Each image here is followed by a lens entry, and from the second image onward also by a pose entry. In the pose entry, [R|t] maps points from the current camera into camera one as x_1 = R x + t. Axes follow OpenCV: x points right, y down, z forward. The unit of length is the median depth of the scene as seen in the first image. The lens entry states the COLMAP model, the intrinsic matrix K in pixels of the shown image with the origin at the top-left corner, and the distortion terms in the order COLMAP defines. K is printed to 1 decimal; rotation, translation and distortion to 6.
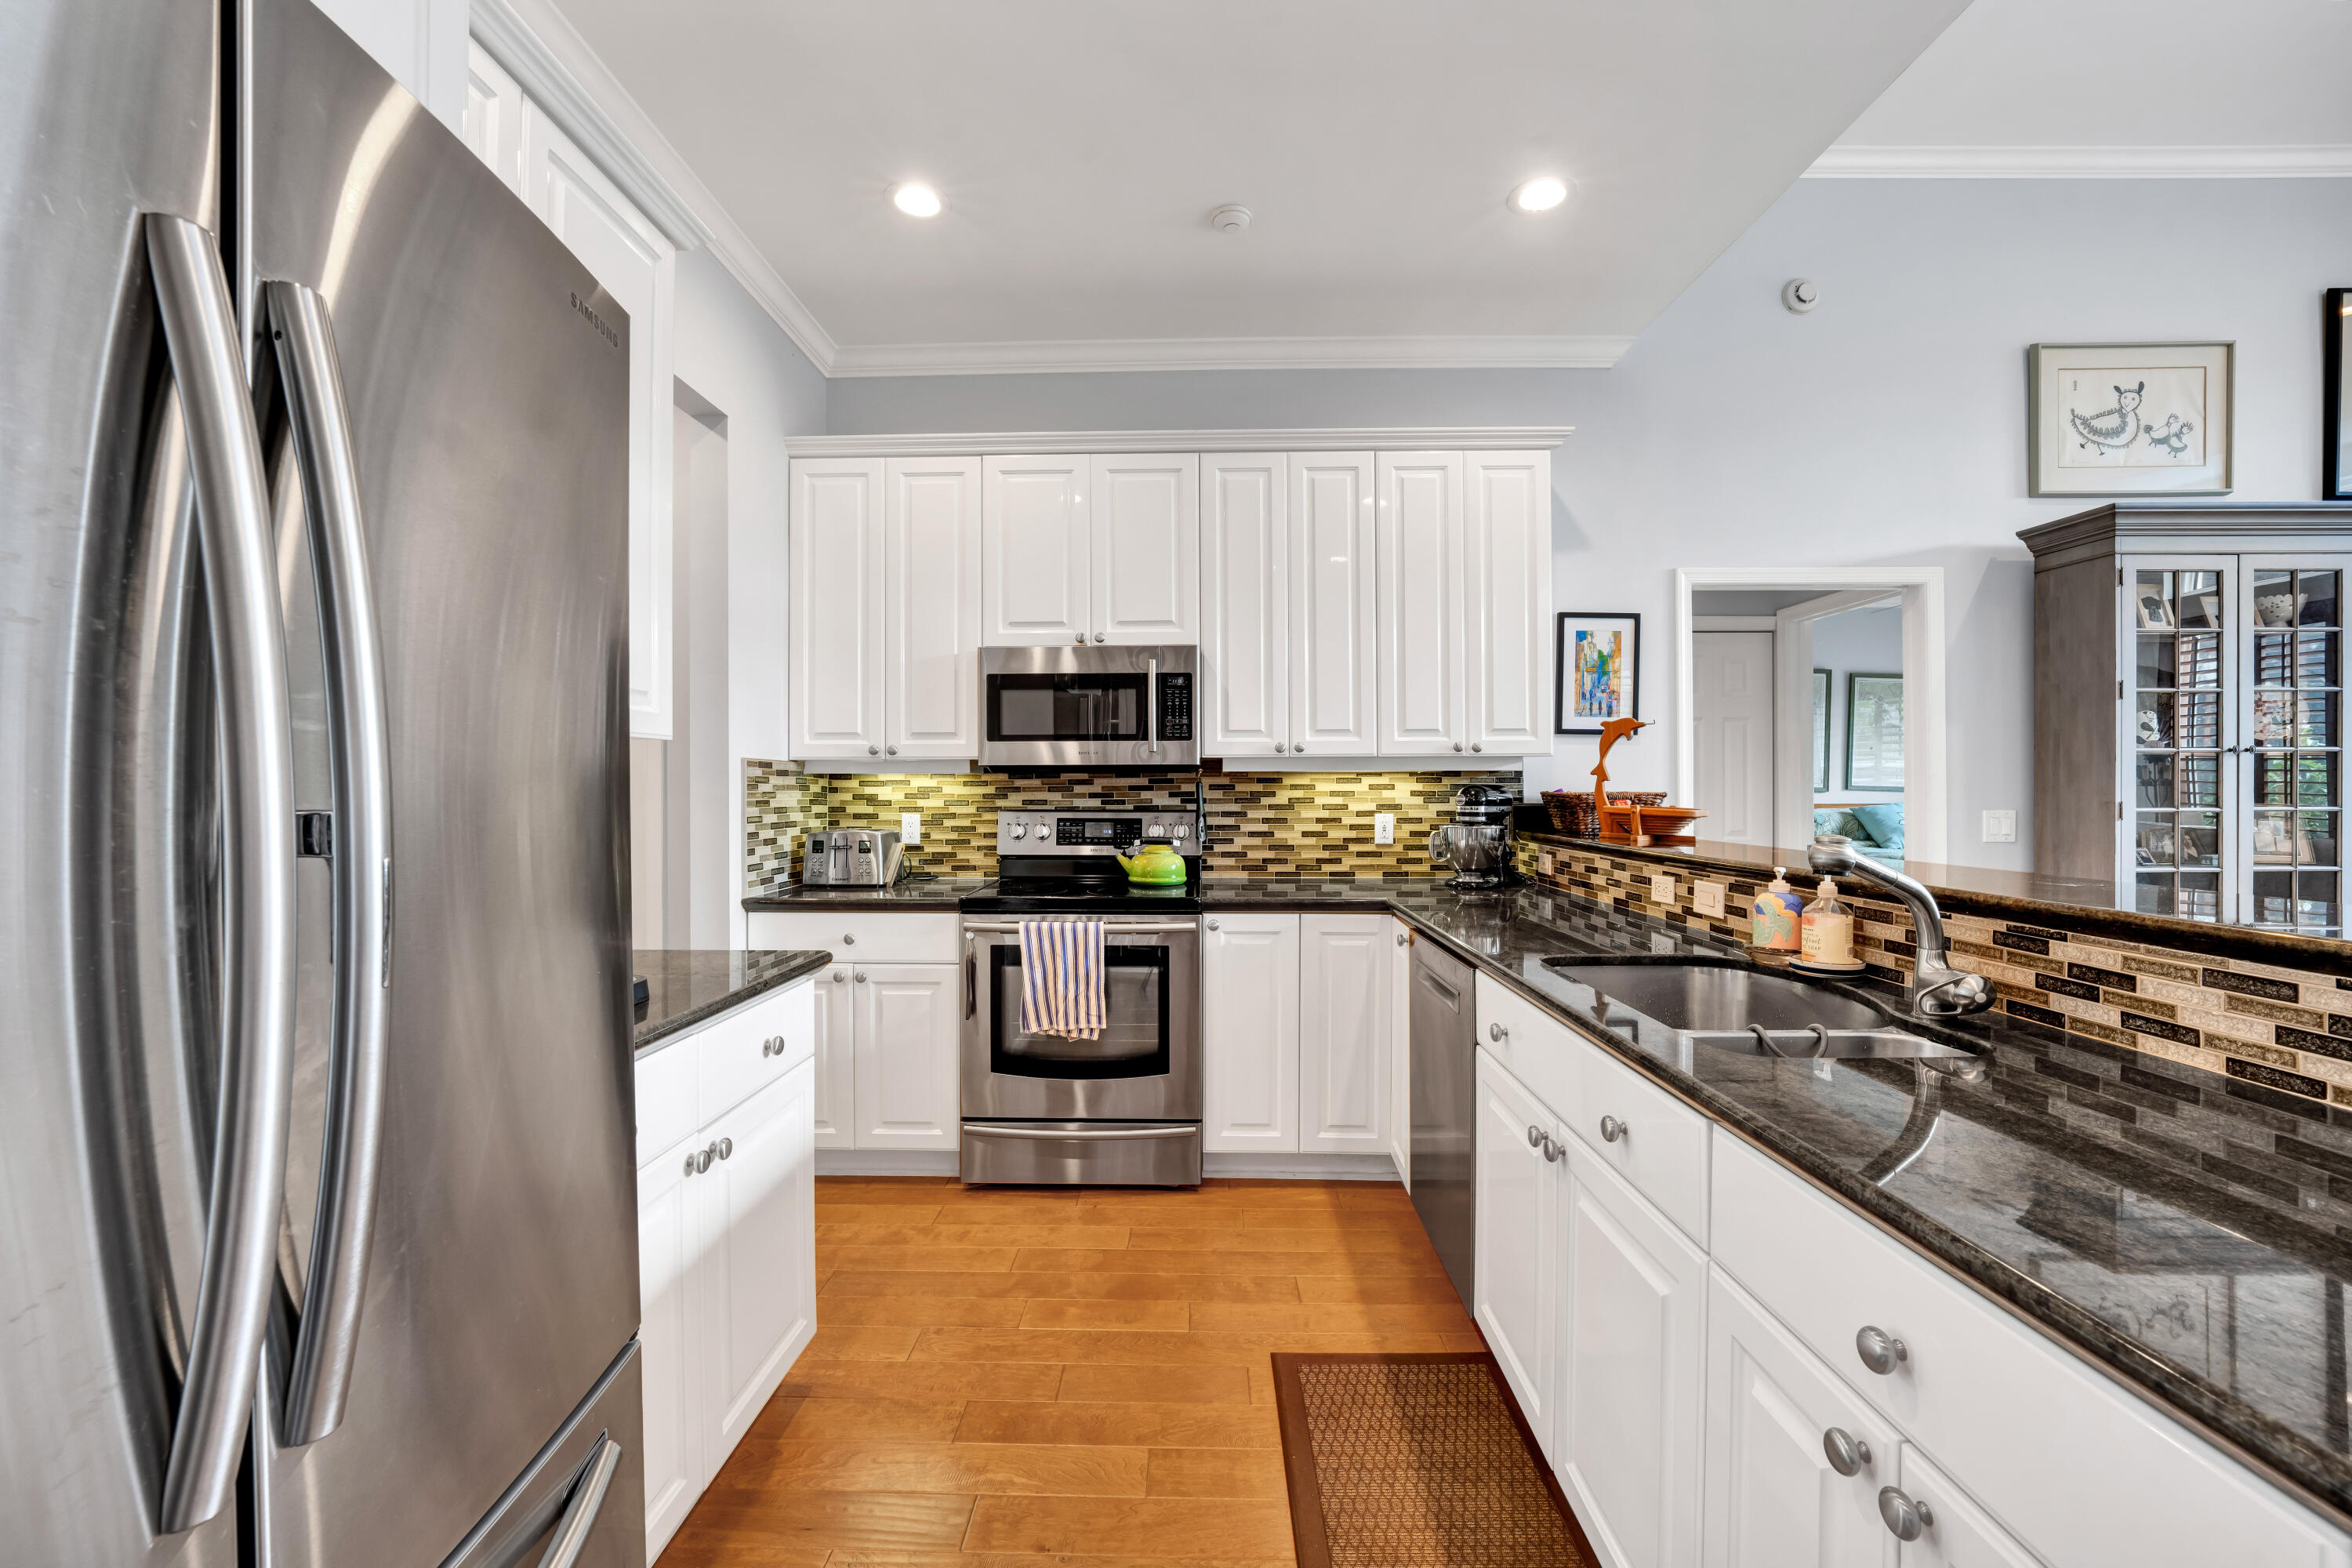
lens RADIAL K [[900.8, 0, 1175.4], [0, 900.8, 786.4], [0, 0, 1]] dist [-0.013841, 0.000560]
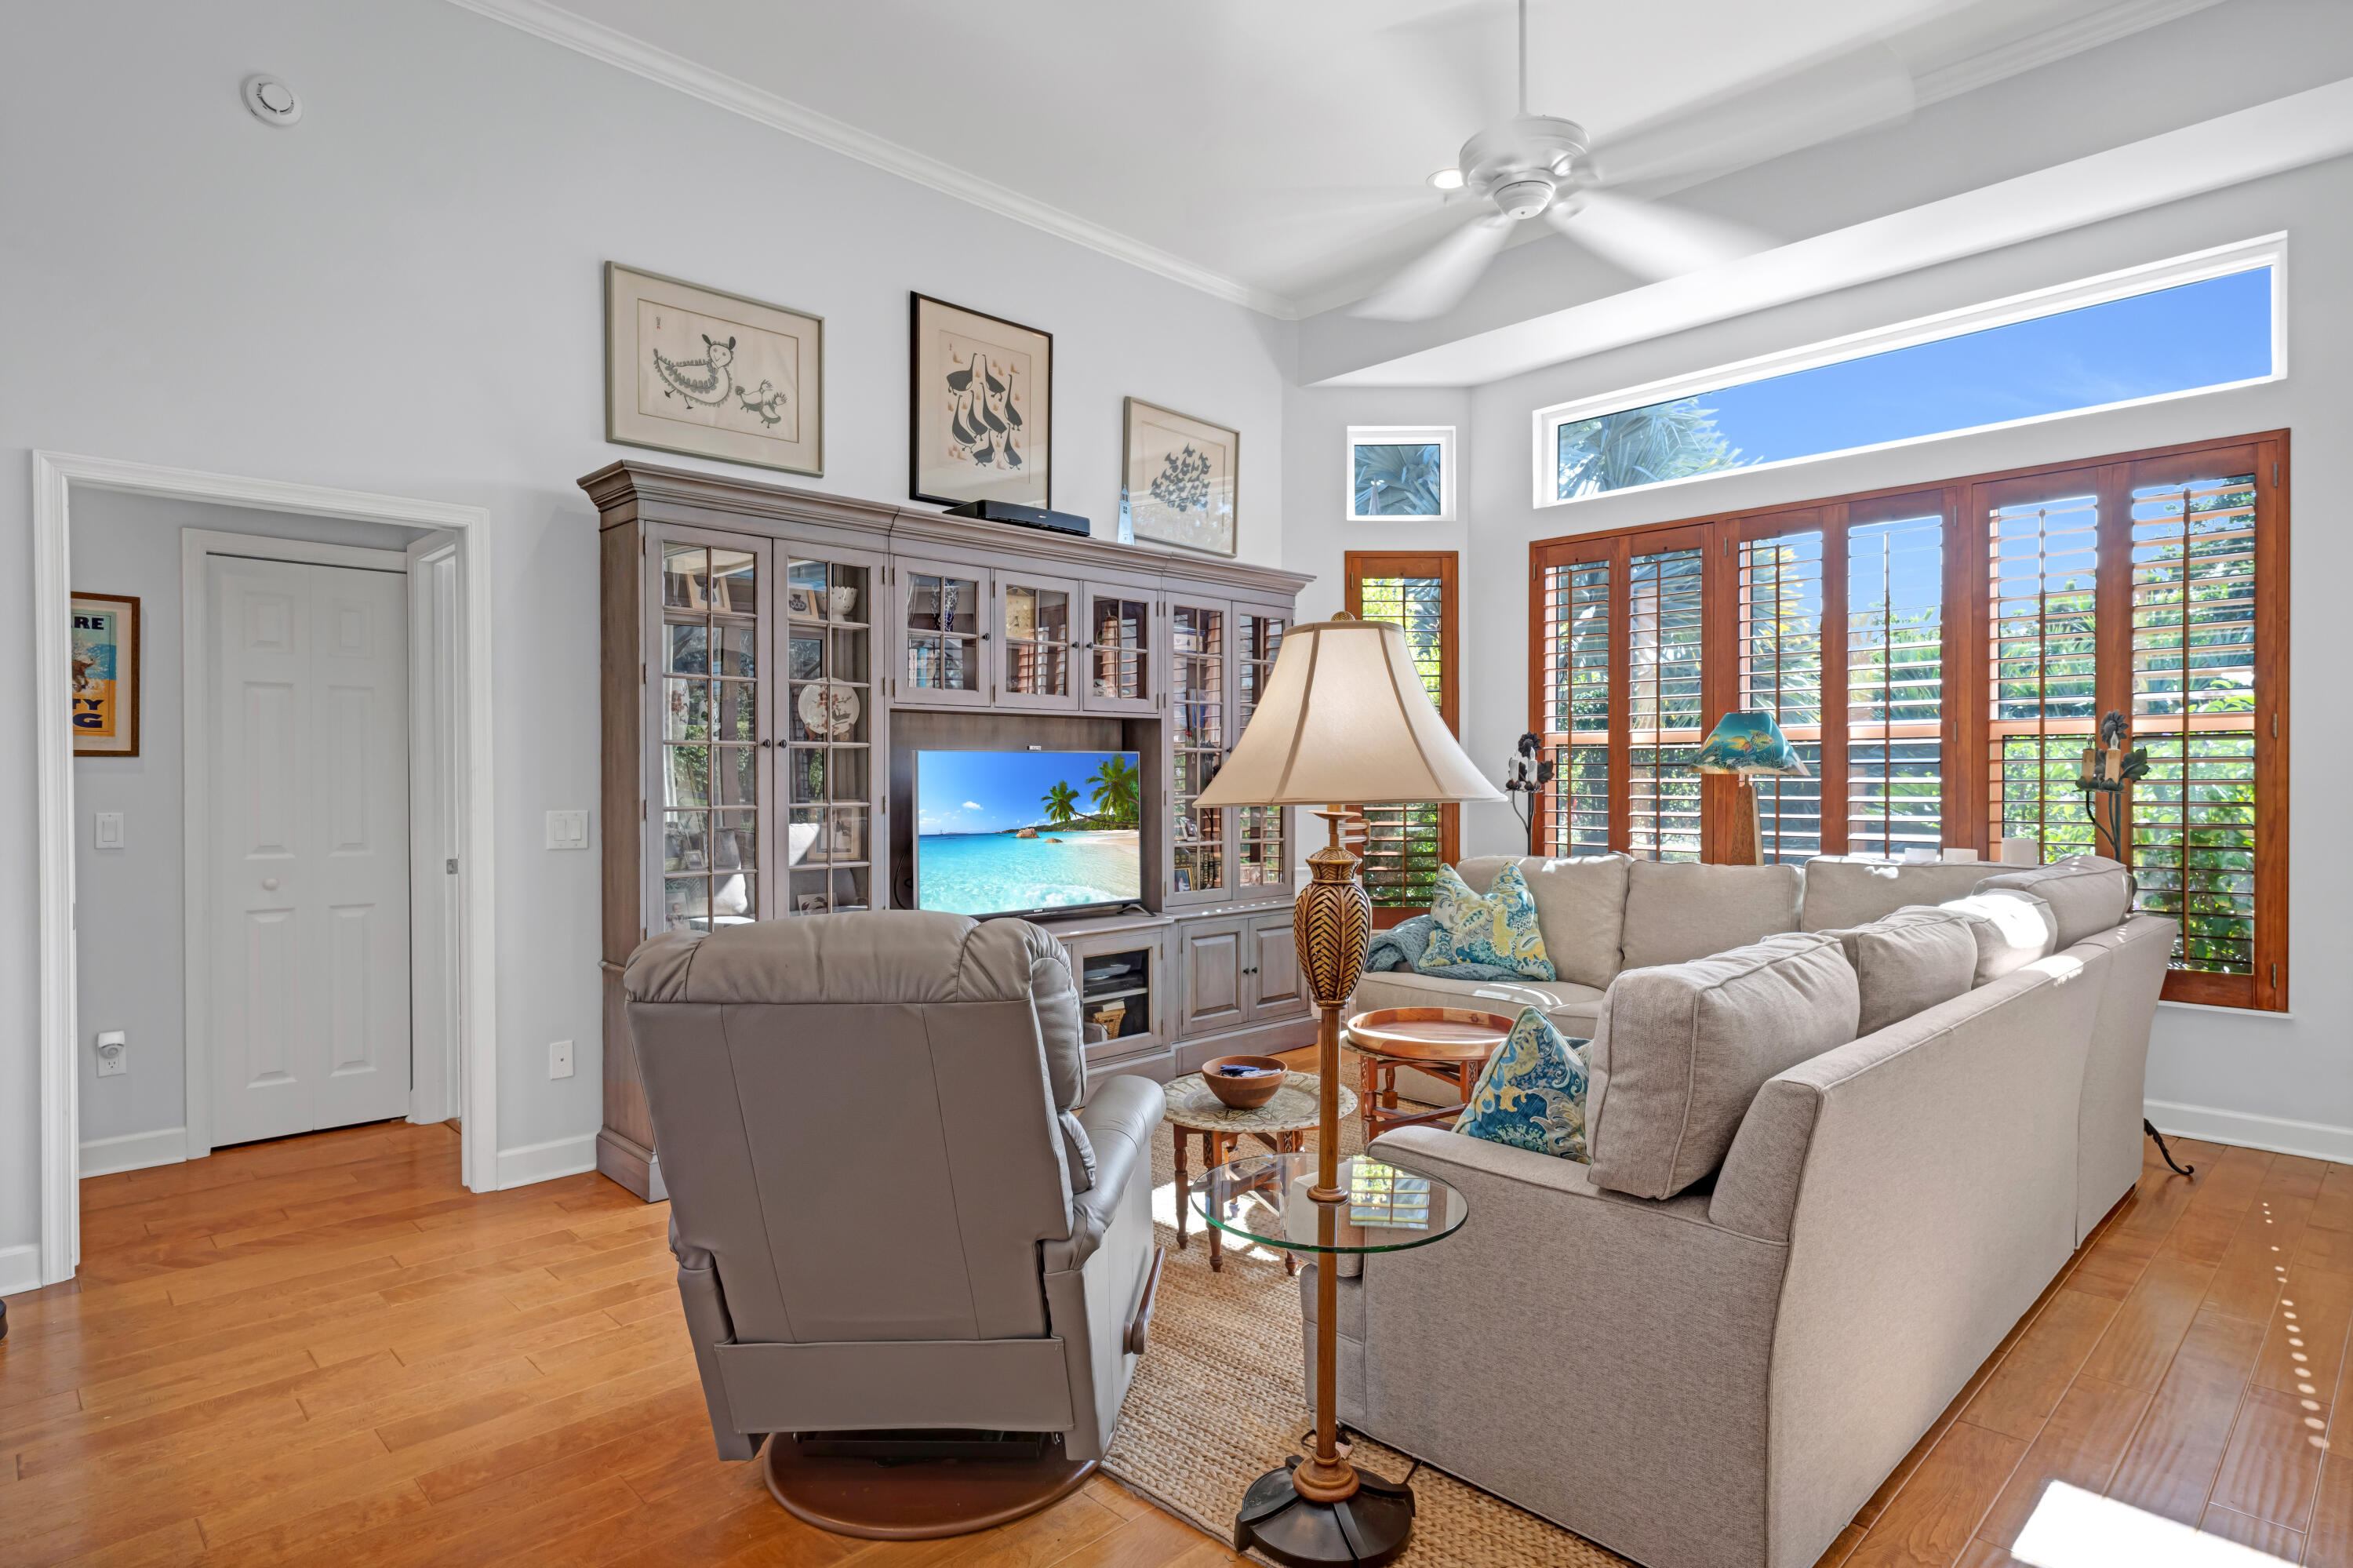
lens RADIAL K [[1264.4, 0, 1185.7], [0, 1264.4, 787.4], [0, 0, 1]] dist [0.006595, 0.000439]
pose [[0.703855, -0.006109, 0.710318, 0.487727], [-0.000637, 0.999957, 0.009231, -0.006805], [-0.710344, -0.006950, 0.703821, -0.247814]]
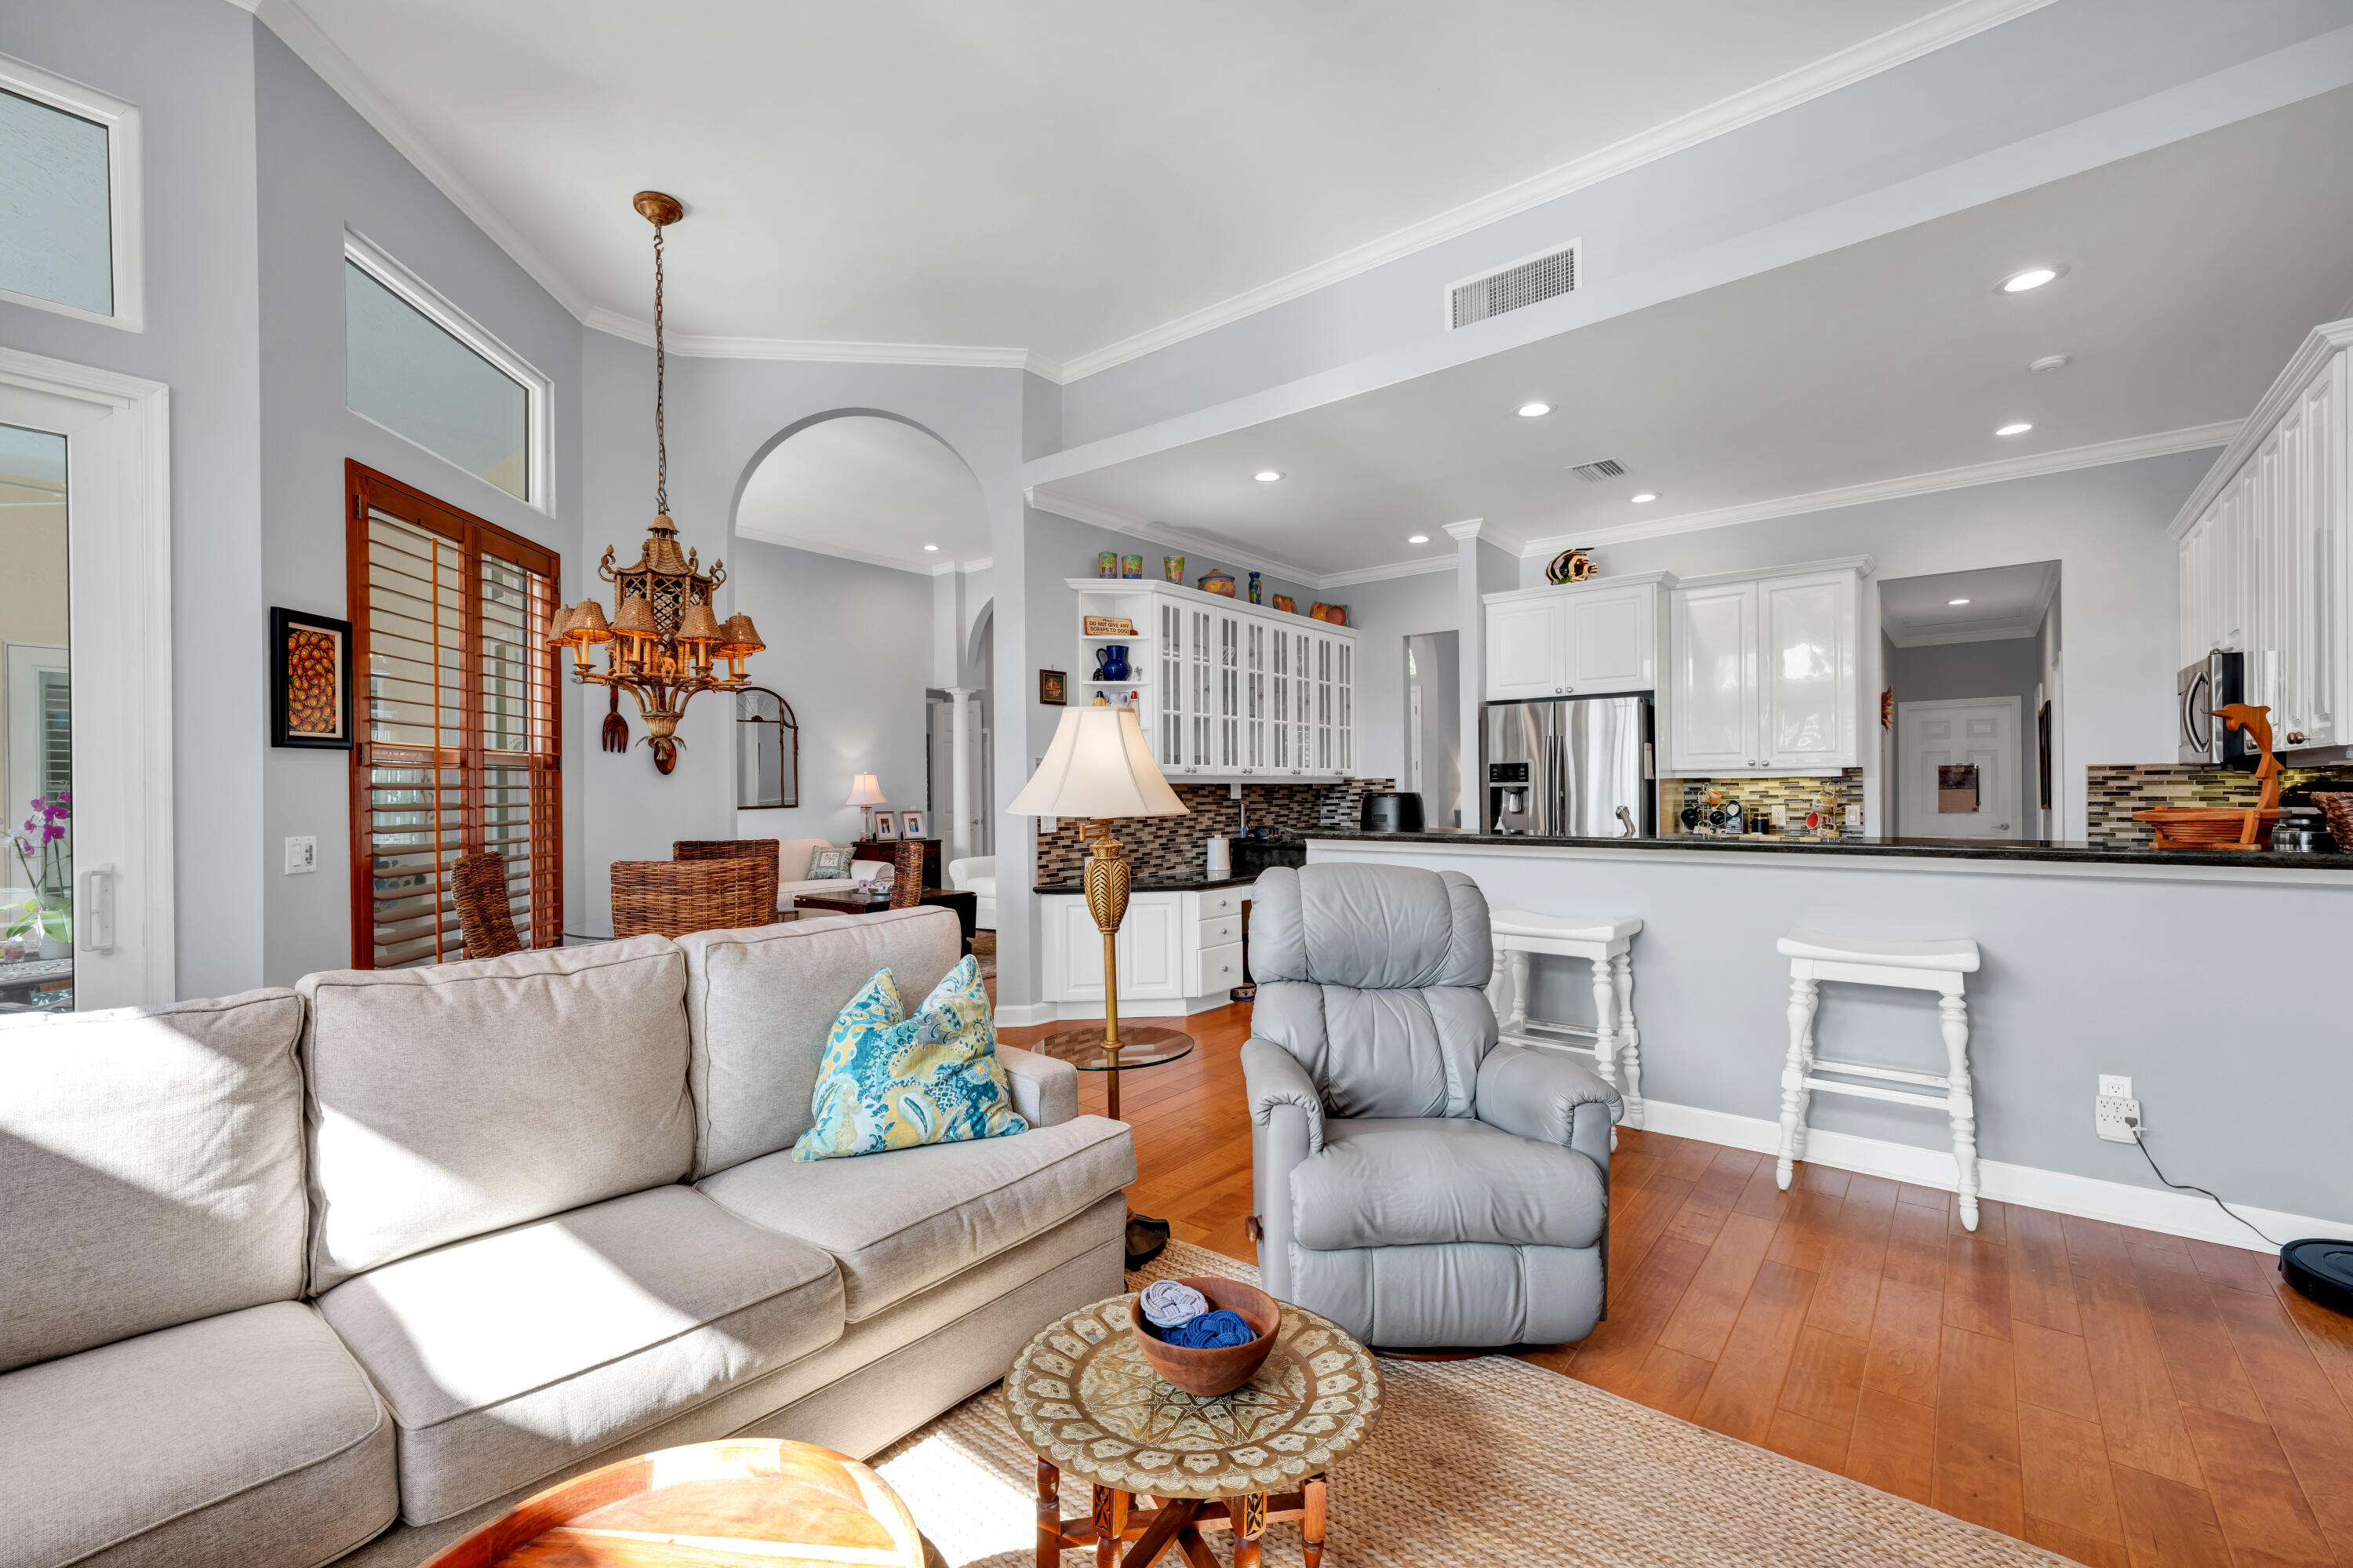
lens RADIAL K [[1005.9, 0, 1189.8], [0, 1005.9, 783.2], [0, 0, 1]] dist [0.004580, 0.000353]
pose [[-0.587890, 0.003937, -0.808931, 1.618896], [0.013175, 0.999902, -0.004709, -0.010949], [0.808834, -0.013426, -0.587884, 0.656378]]
